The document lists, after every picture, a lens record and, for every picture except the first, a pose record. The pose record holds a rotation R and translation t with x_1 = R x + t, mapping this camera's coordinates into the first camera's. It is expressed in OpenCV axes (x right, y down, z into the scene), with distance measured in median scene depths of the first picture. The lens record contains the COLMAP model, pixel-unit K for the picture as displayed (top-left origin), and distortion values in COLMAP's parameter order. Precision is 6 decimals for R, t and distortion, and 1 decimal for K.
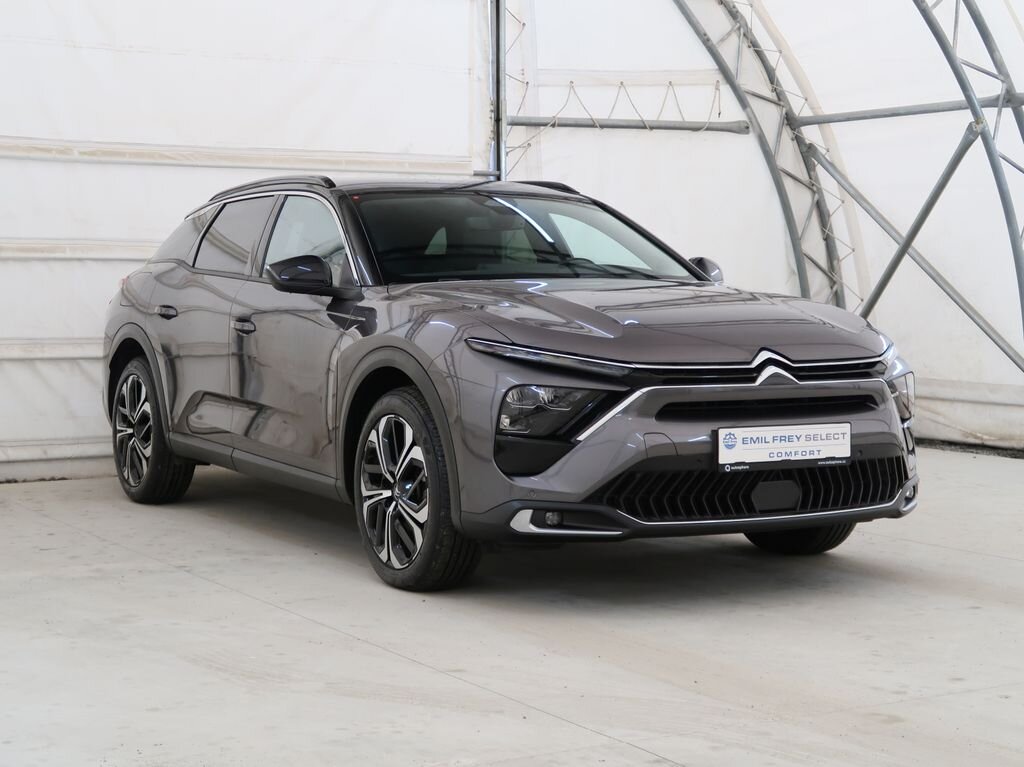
lens RADIAL K [[1205.7, 0, 512.0], [0, 1205.7, 383.5], [0, 0, 1]] dist [0.000084, 0.002261]
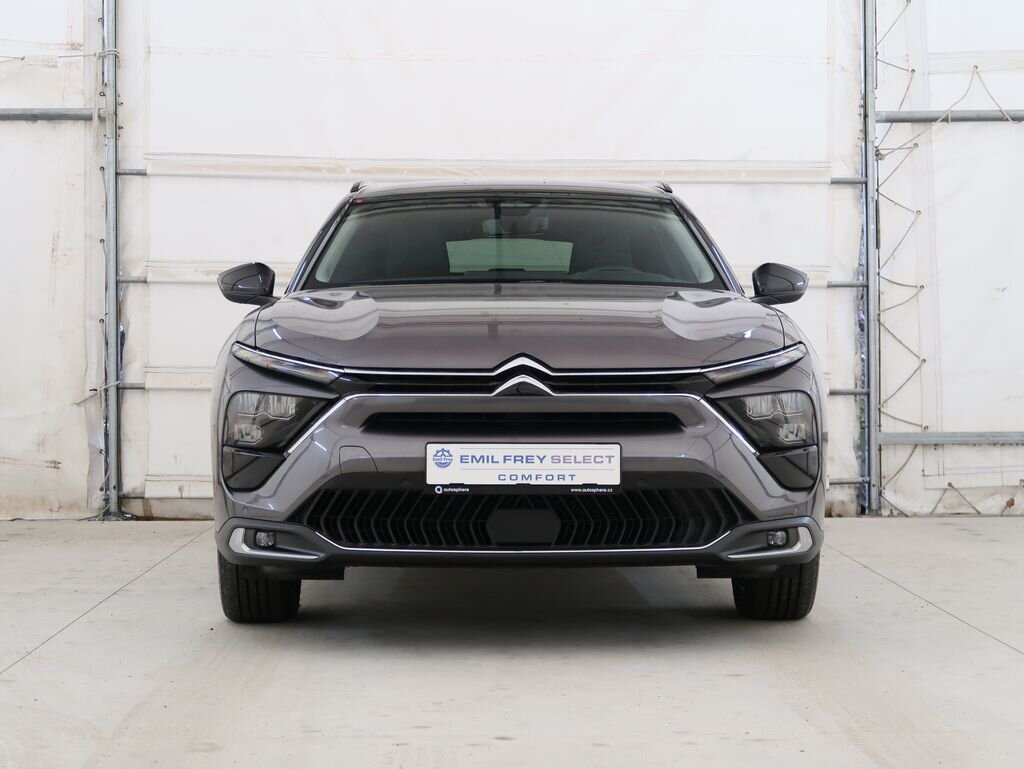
lens RADIAL K [[1406.0, 0, 512.0], [0, 1406.0, 384.5], [0, 0, 1]] dist [-0.004280, -0.019839]
pose [[0.950441, 0.013276, -0.310621, 0.522422], [-0.024021, 0.999237, -0.030793, 0.023704], [0.309975, 0.036729, 0.950035, 0.052319]]
